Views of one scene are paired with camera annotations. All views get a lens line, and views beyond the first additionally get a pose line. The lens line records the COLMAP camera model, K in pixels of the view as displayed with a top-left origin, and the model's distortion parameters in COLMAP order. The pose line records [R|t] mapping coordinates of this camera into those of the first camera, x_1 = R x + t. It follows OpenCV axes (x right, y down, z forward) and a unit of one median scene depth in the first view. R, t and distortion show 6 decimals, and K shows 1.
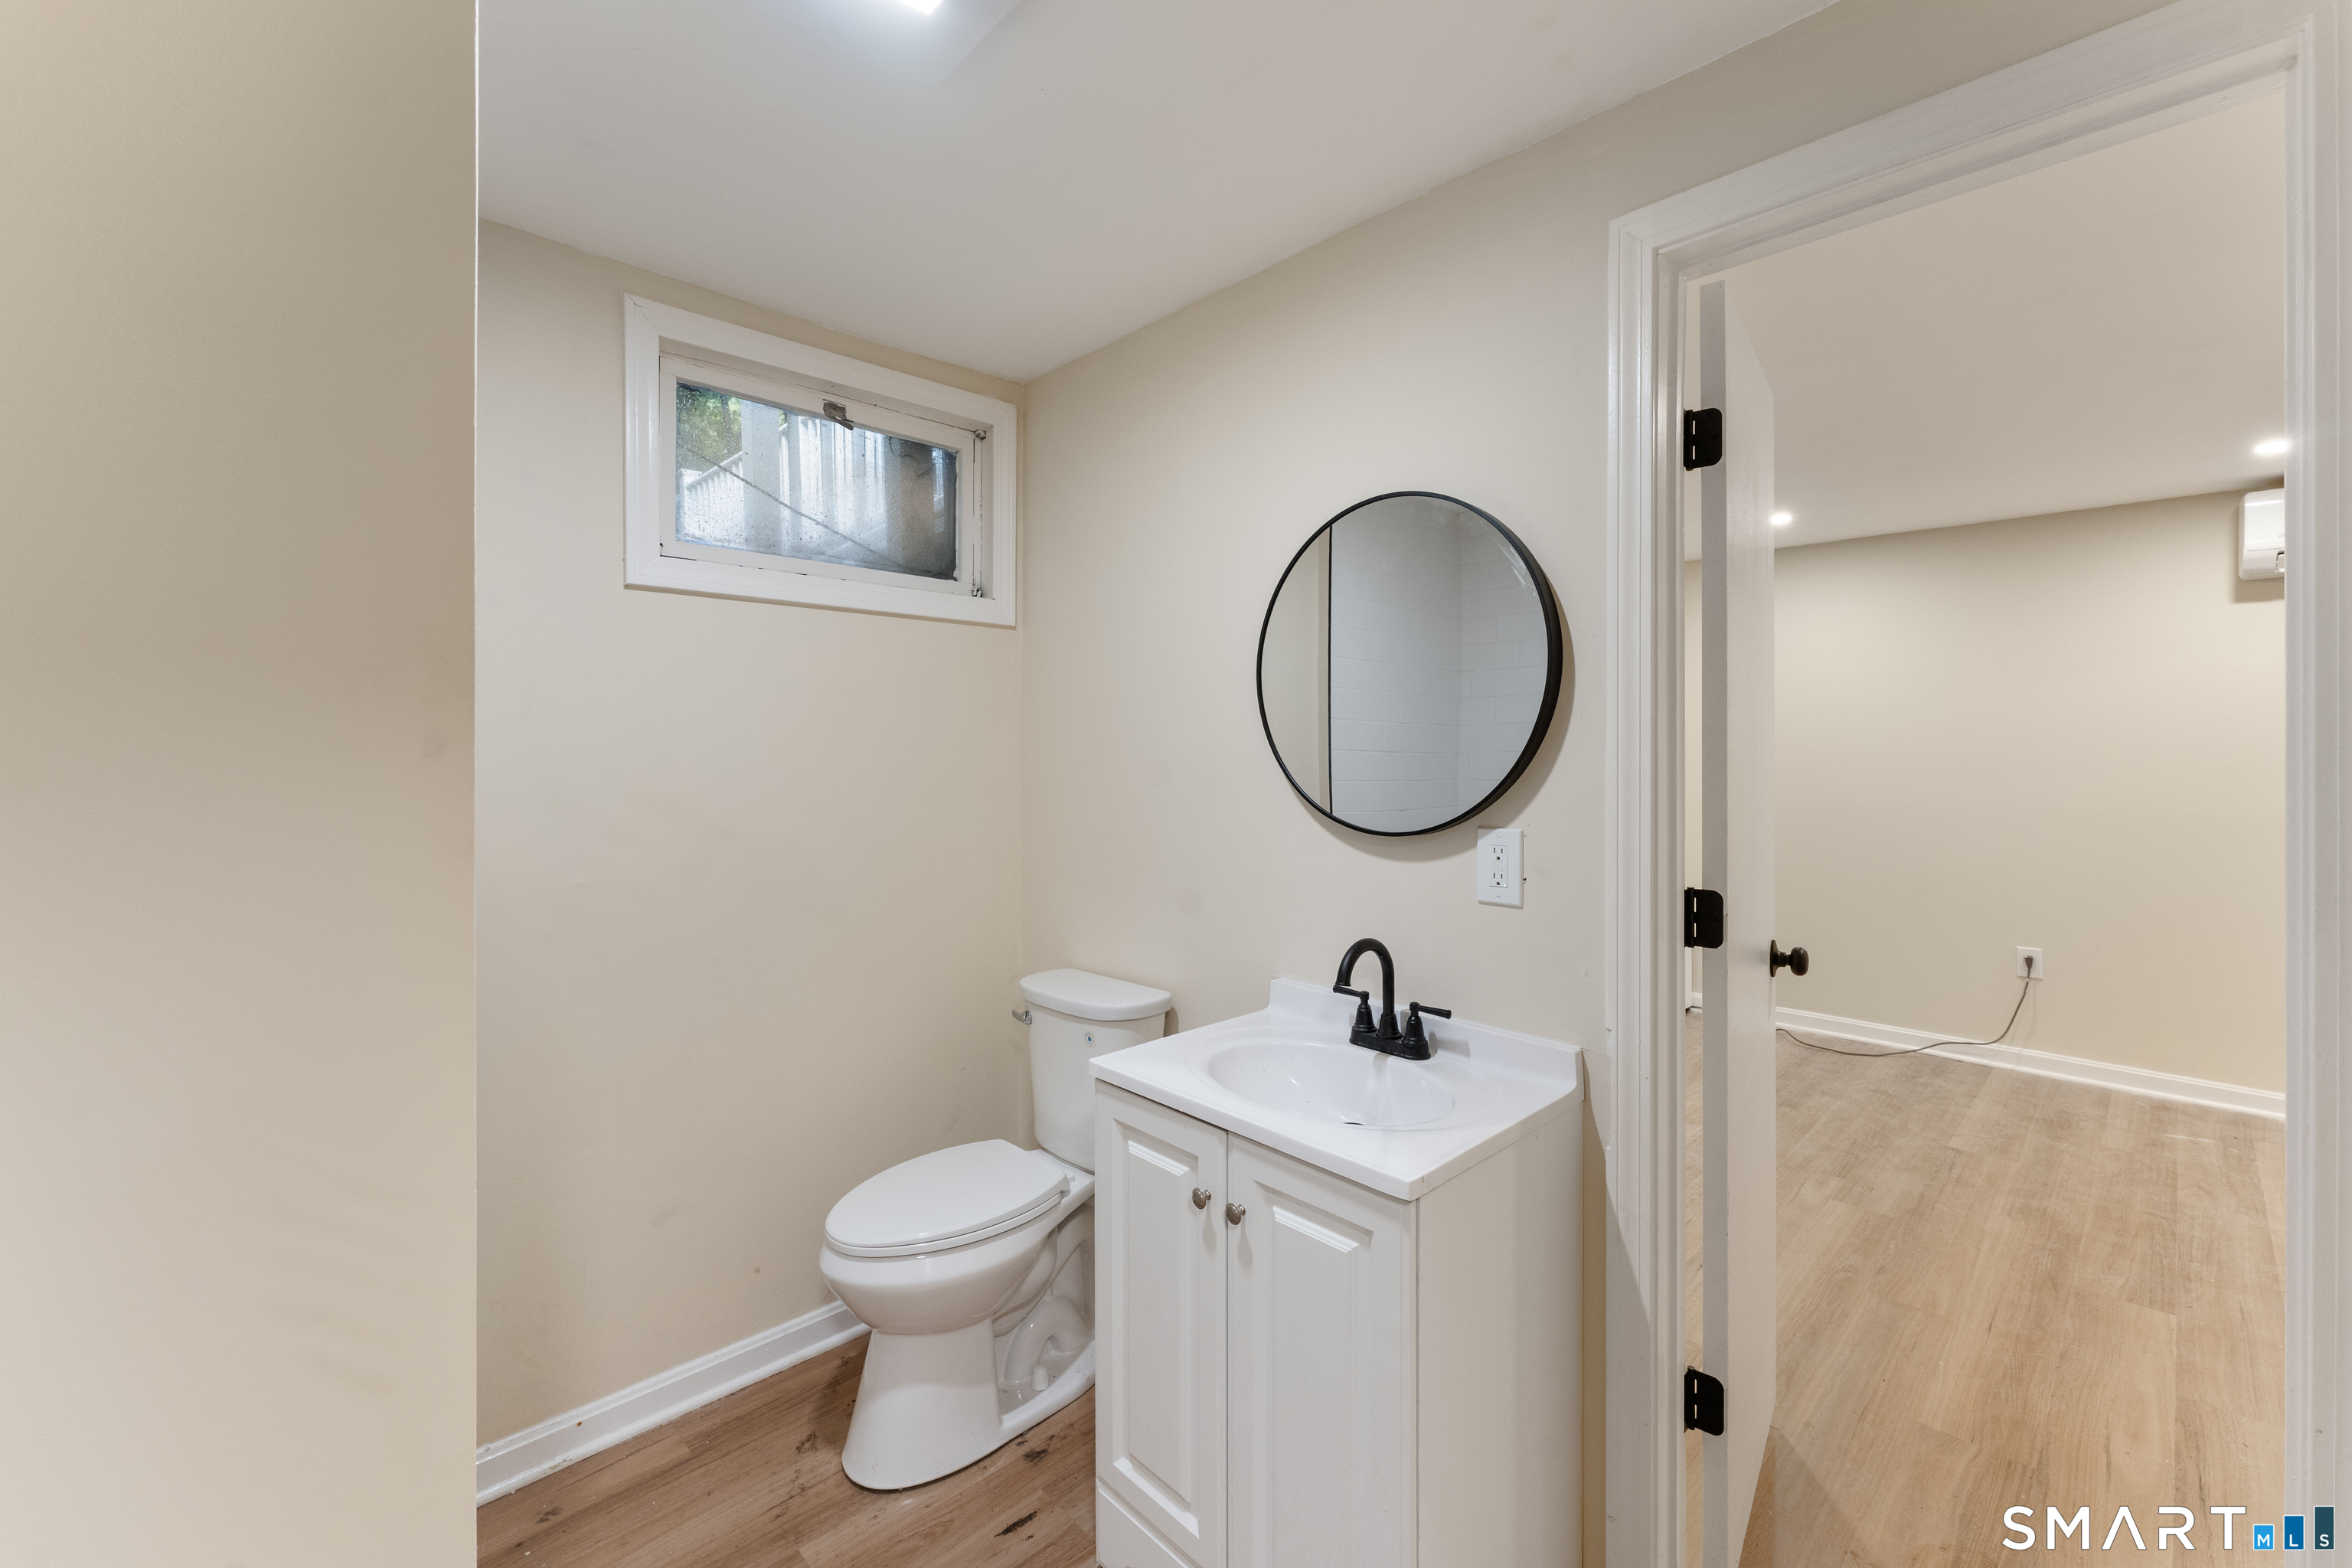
lens RADIAL K [[961.4, 0, 1185.7], [0, 961.4, 753.0], [0, 0, 1]] dist [0.000758, 0.000081]
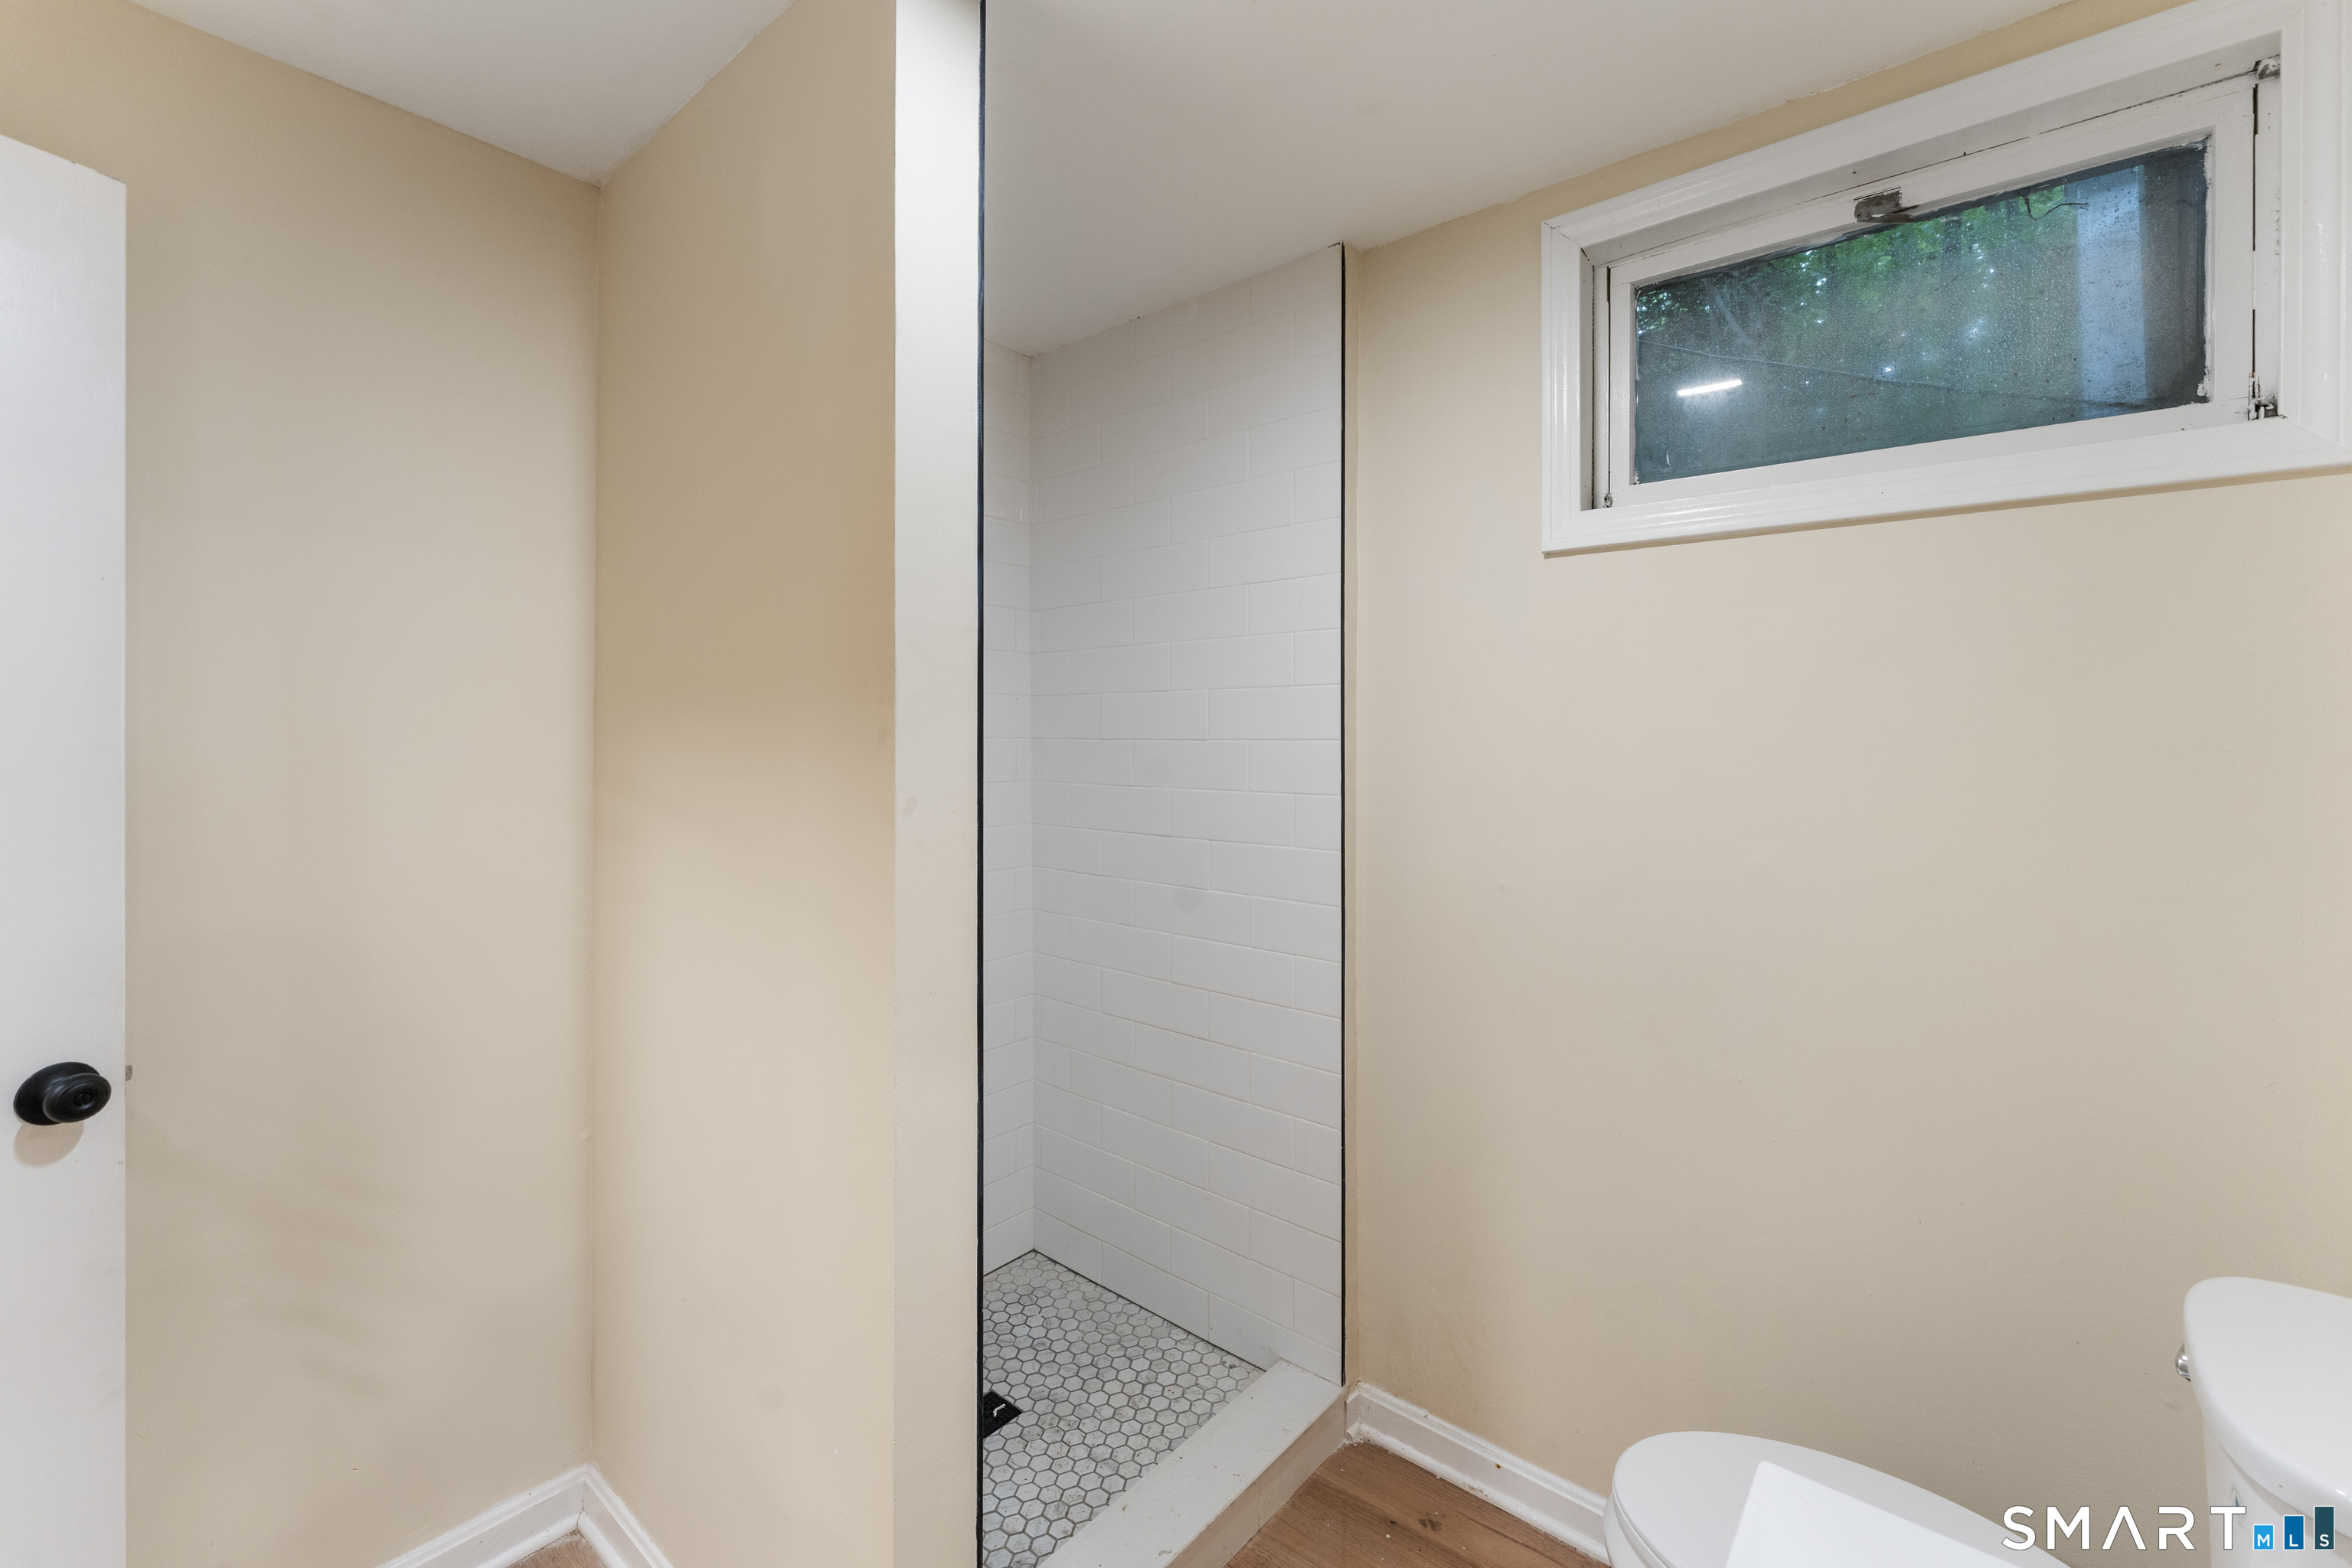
lens RADIAL K [[978.9, 0, 1183.1], [0, 978.9, 732.0], [0, 0, 1]] dist [-0.000794, -0.000008]
pose [[0.097415, 0.003802, -0.995237, 0.275195], [-0.006927, 0.999971, 0.003142, -0.013775], [0.995220, 0.006588, 0.097438, 0.590982]]
